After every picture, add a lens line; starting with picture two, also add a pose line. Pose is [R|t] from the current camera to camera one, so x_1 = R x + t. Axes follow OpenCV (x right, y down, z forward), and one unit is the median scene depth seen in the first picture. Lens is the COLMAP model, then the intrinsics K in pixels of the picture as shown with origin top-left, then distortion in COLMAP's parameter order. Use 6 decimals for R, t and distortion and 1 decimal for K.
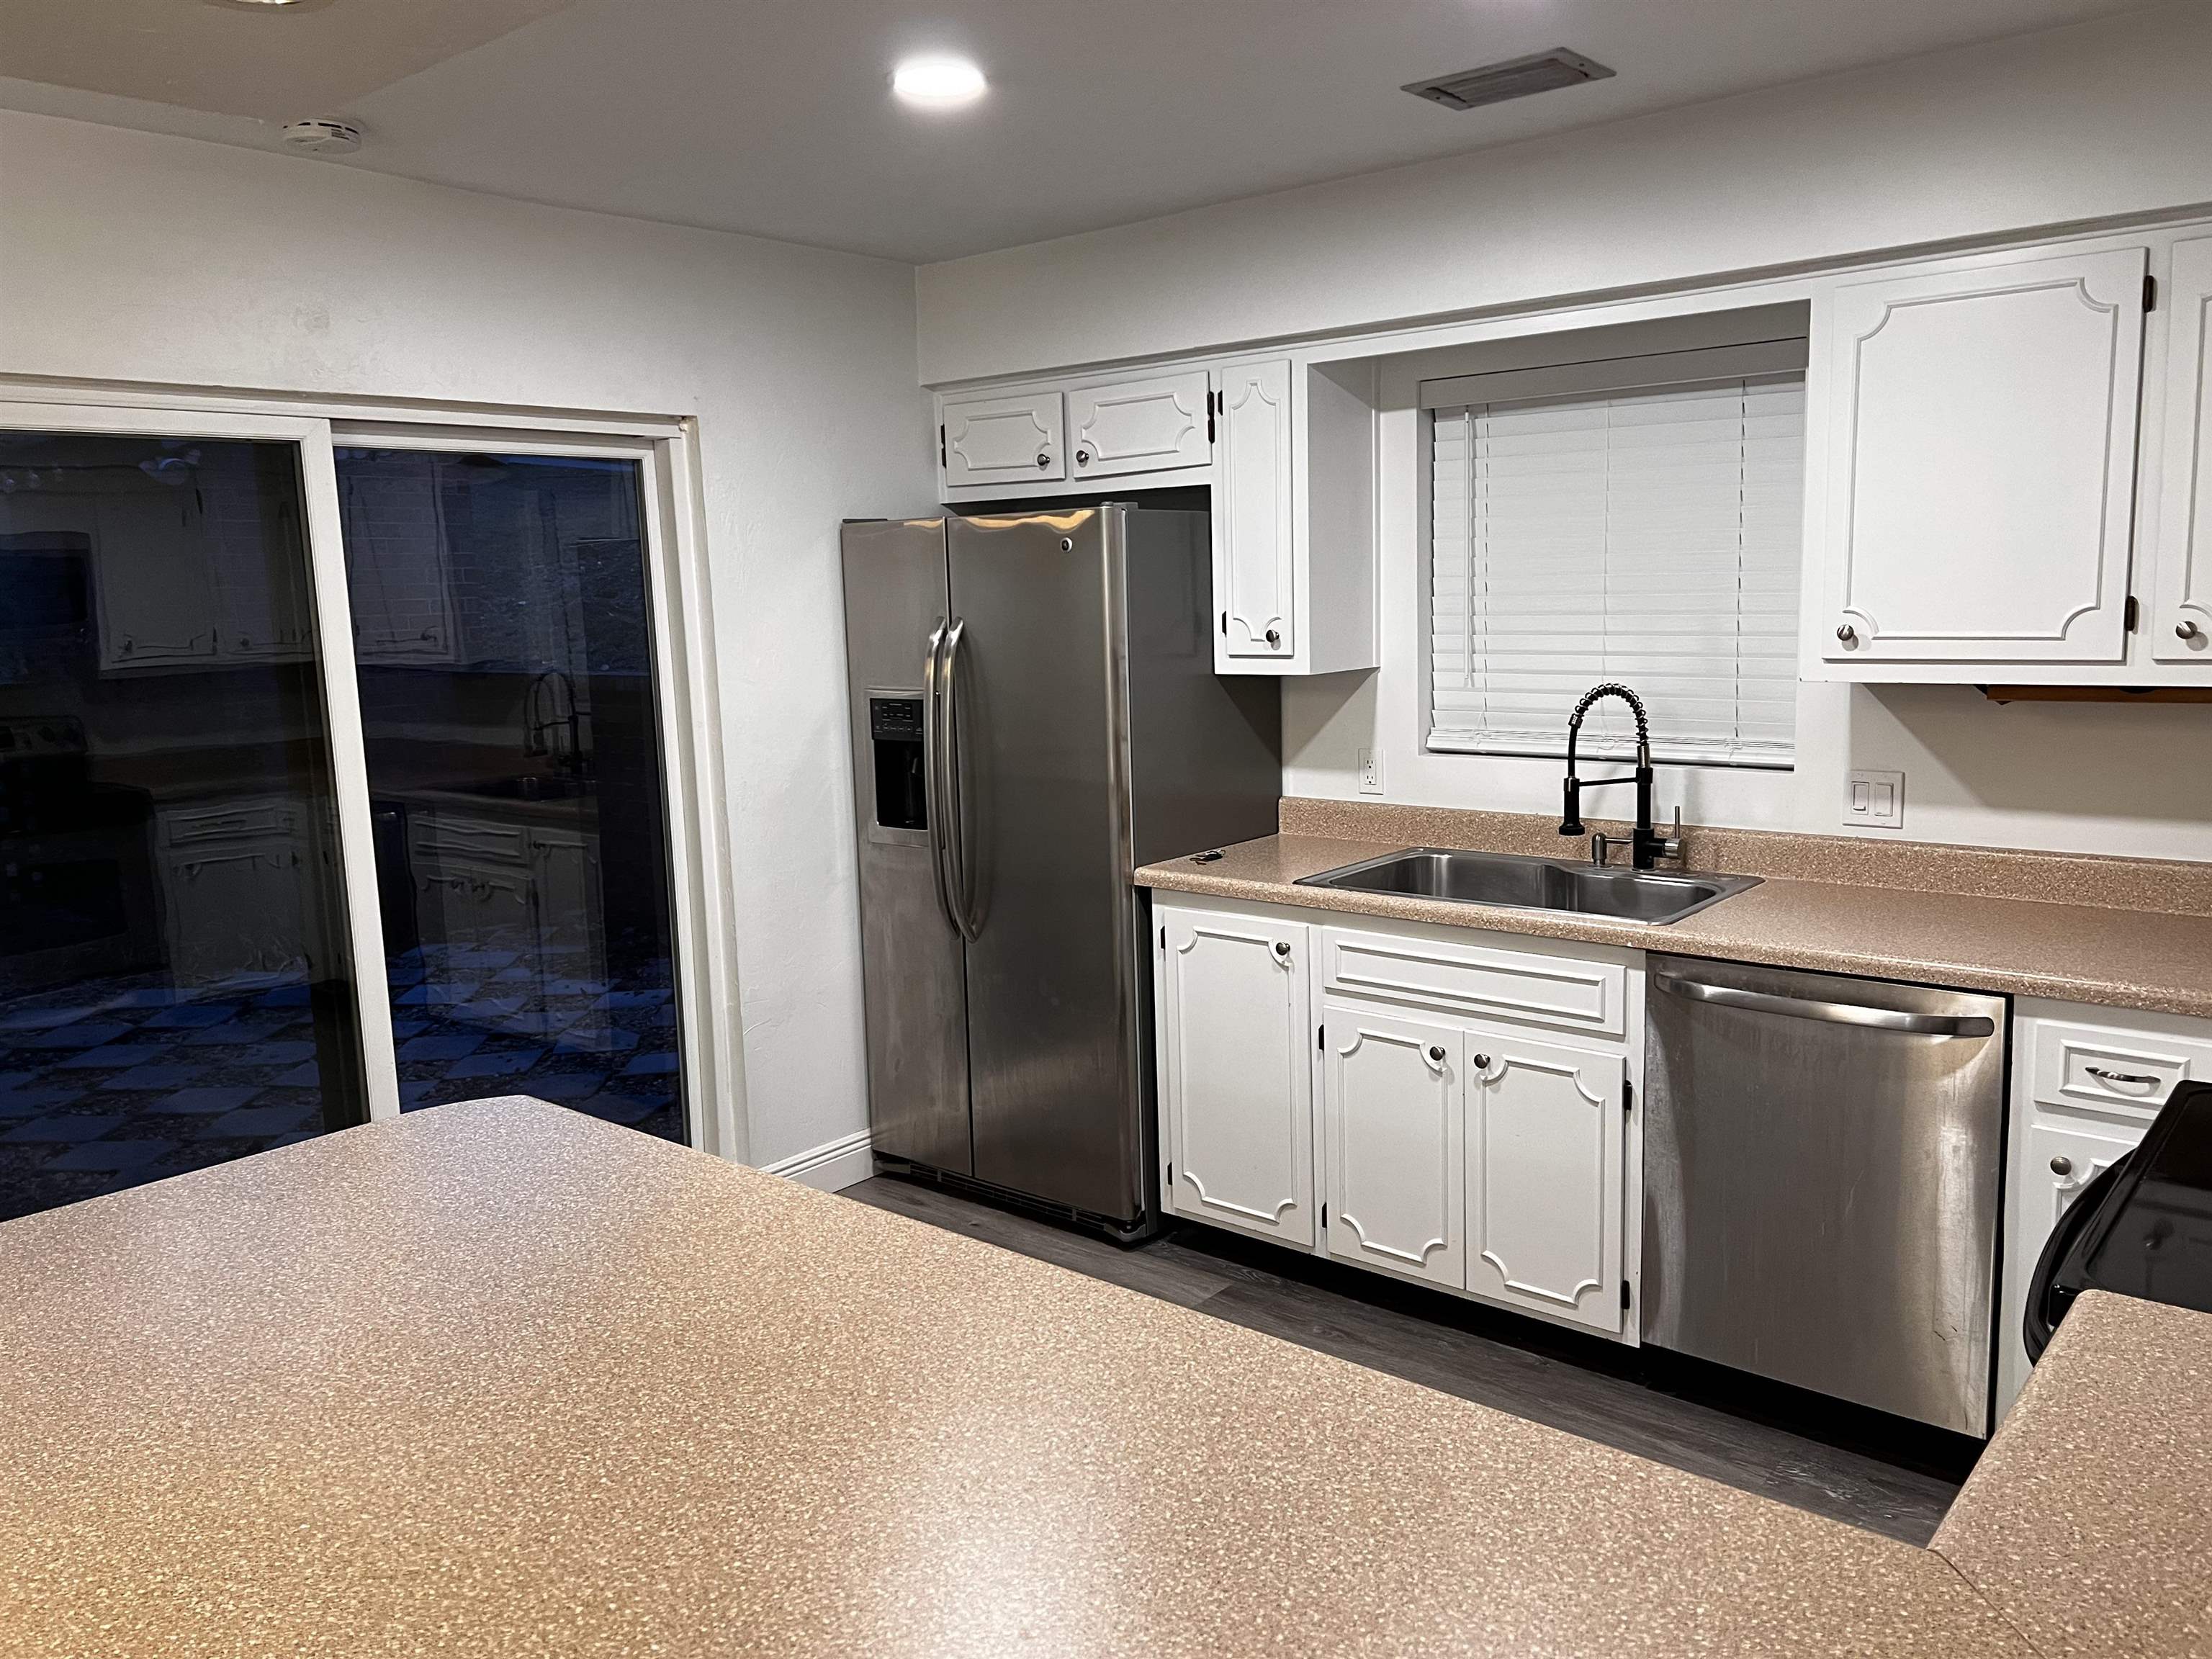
lens RADIAL K [[1666.6, 0, 1109.1], [0, 1666.6, 816.7], [0, 0, 1]] dist [0.061833, -0.006006]
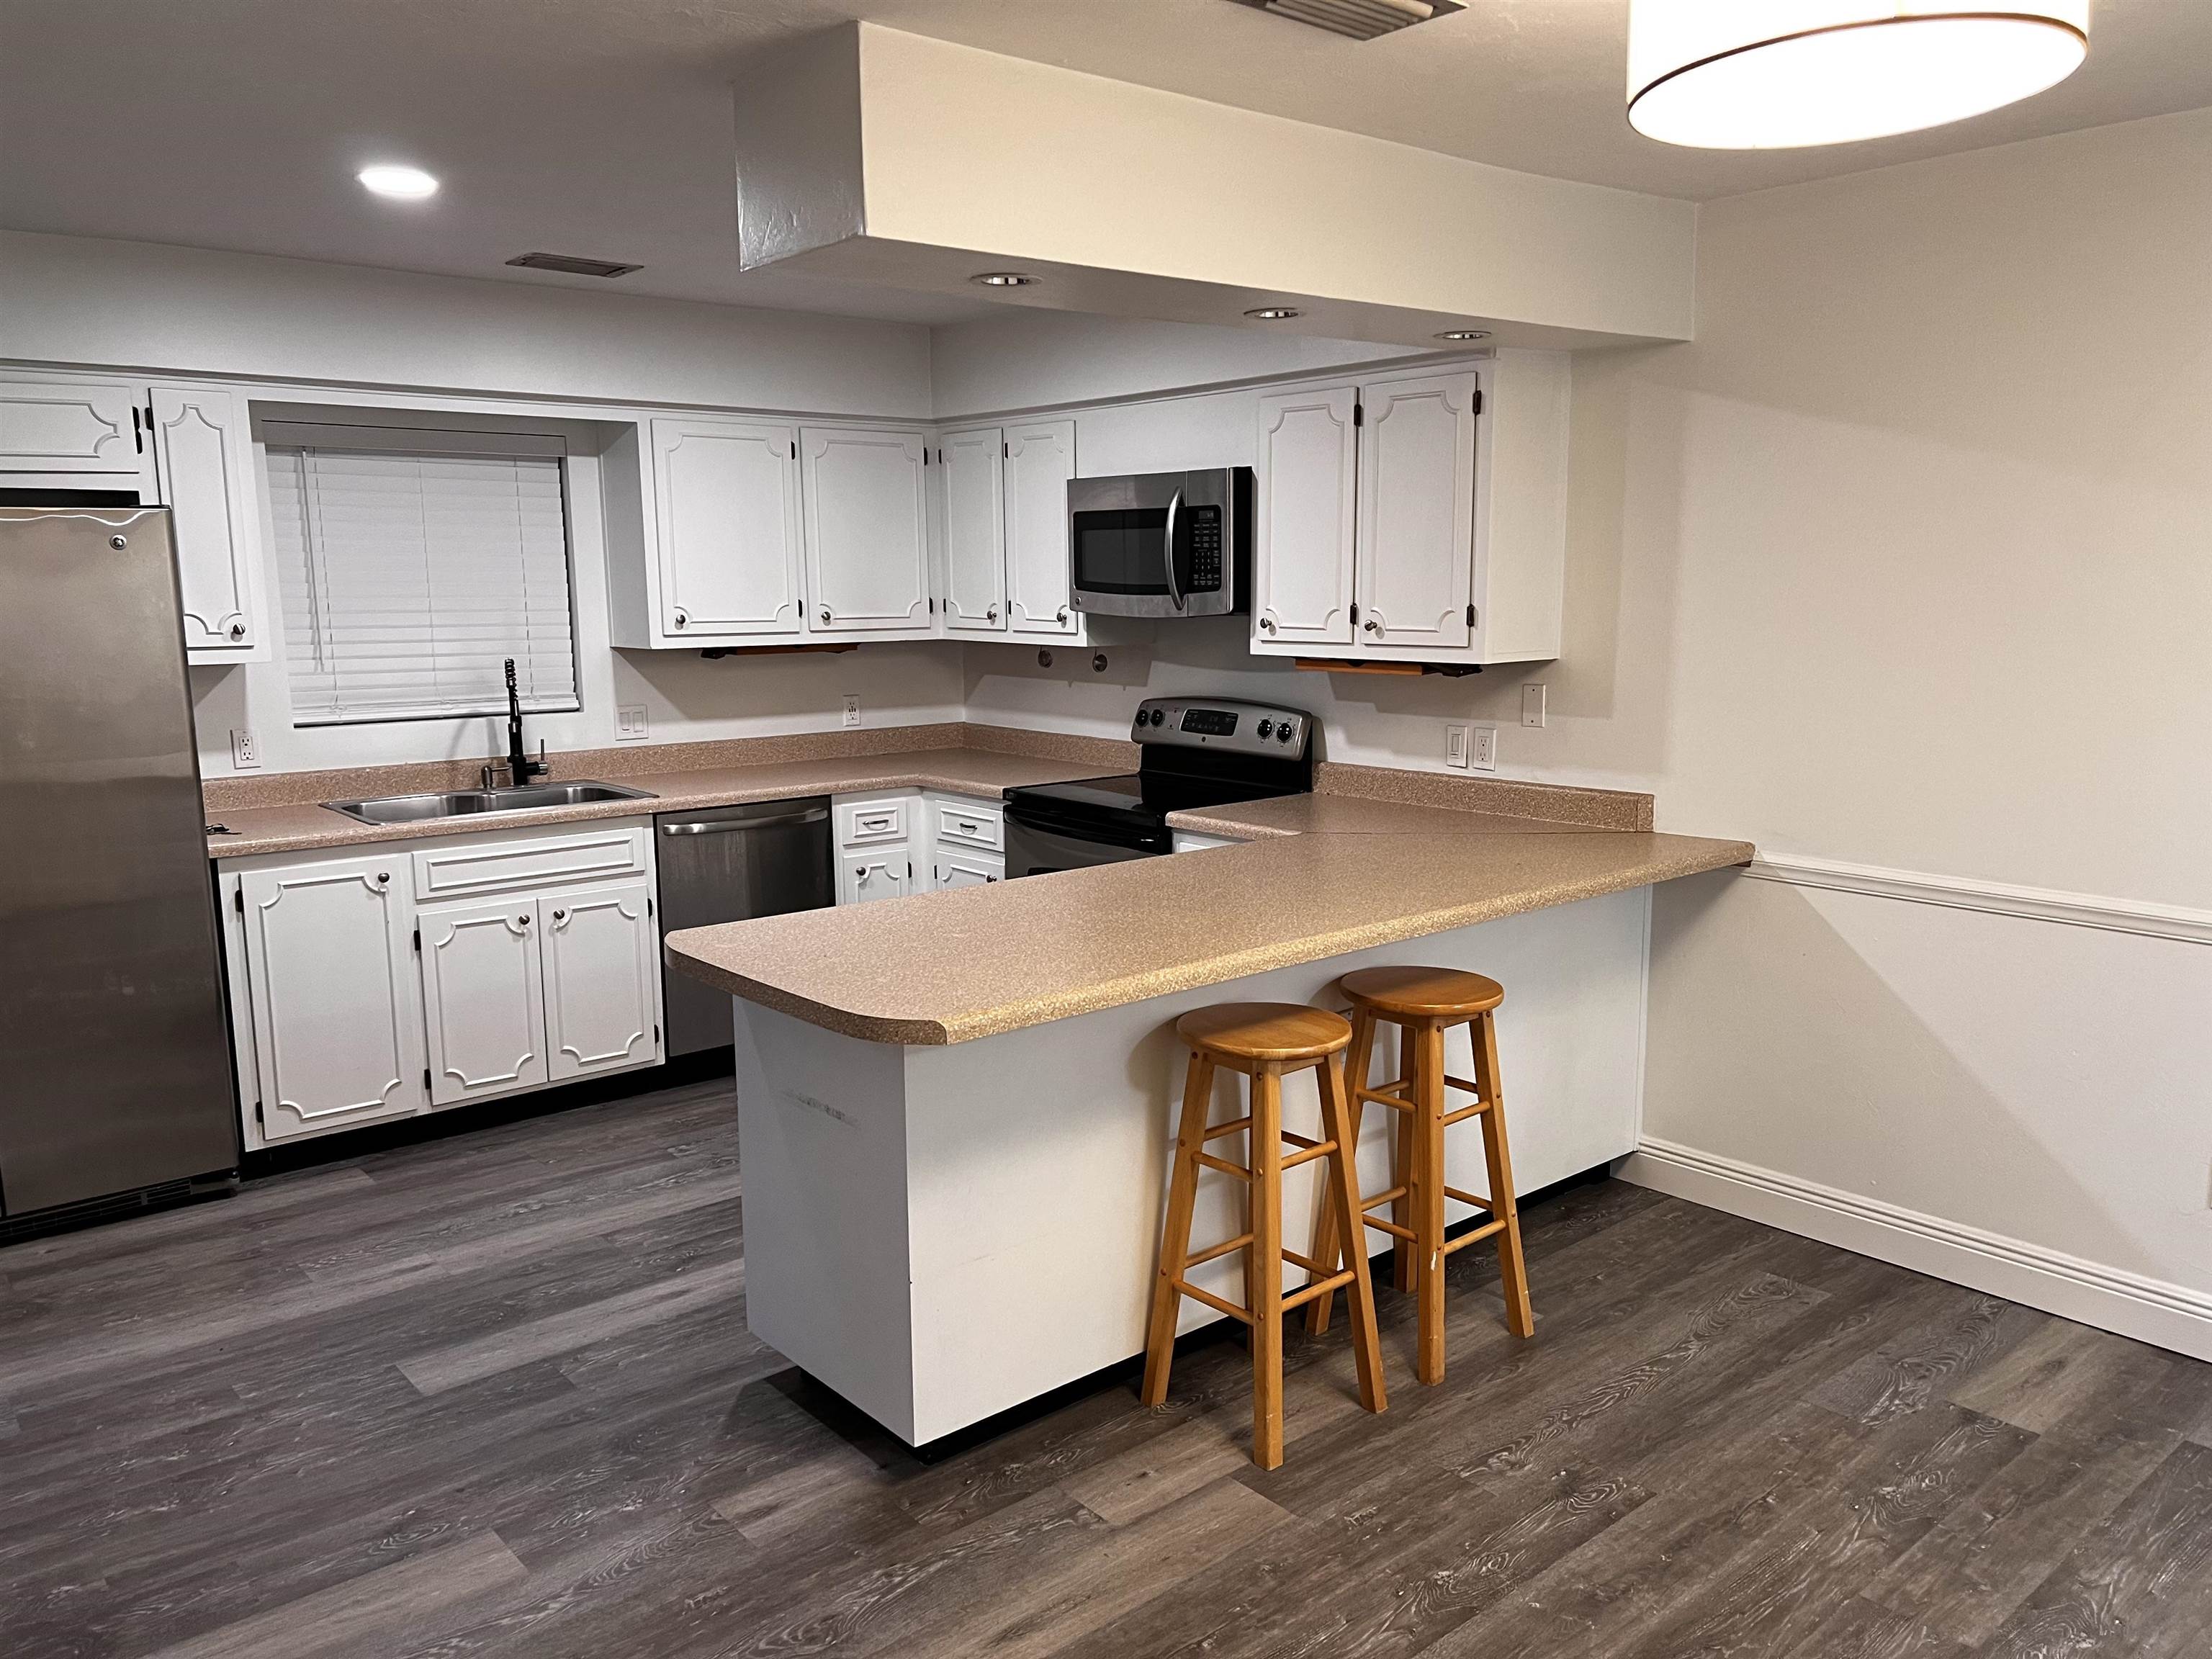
lens RADIAL K [[1666.6, 0, 1108.8], [0, 1666.6, 836.3], [0, 0, 1]] dist [0.061833, -0.006006]
pose [[0.179357, -0.129420, 0.975234, -1.039026], [0.143602, 0.984135, 0.104191, -0.004470], [-0.973247, 0.121359, 0.195097, 0.224883]]
